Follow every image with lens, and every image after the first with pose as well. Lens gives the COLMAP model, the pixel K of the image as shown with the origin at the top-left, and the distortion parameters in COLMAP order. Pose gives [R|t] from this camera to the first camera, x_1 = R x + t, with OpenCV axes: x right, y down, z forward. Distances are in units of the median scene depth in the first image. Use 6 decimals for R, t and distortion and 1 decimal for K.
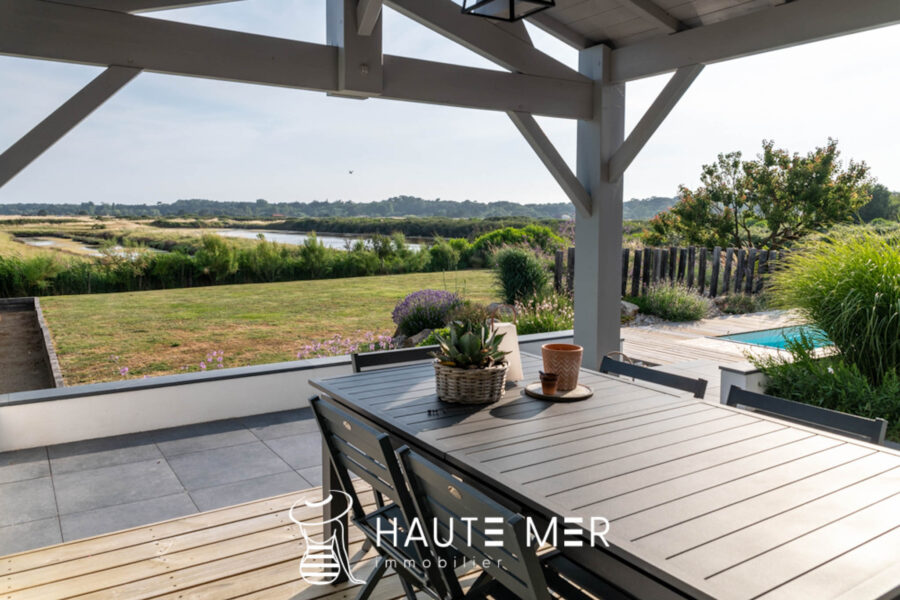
lens RADIAL K [[648.1, 0, 450.0], [0, 648.1, 300.0], [0, 0, 1]] dist [-0.009577, -0.002080]
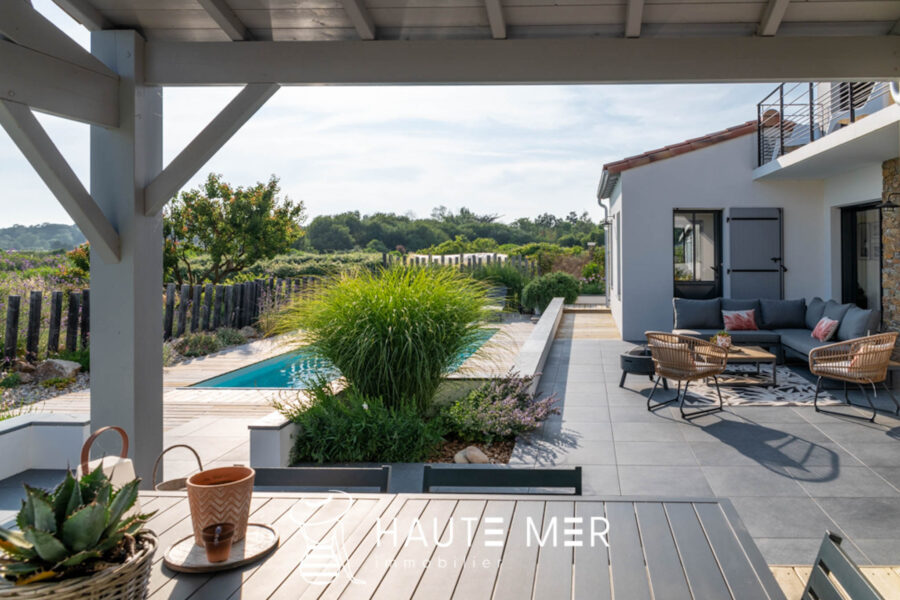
lens RADIAL K [[639.5, 0, 449.0], [0, 639.5, 248.2], [0, 0, 1]] dist [-0.002034, 0.000392]
pose [[0.574564, -0.005993, 0.818438, -0.058140], [0.100588, 0.992910, -0.063344, -0.023679], [-0.812255, 0.118720, 0.571093, 0.117237]]
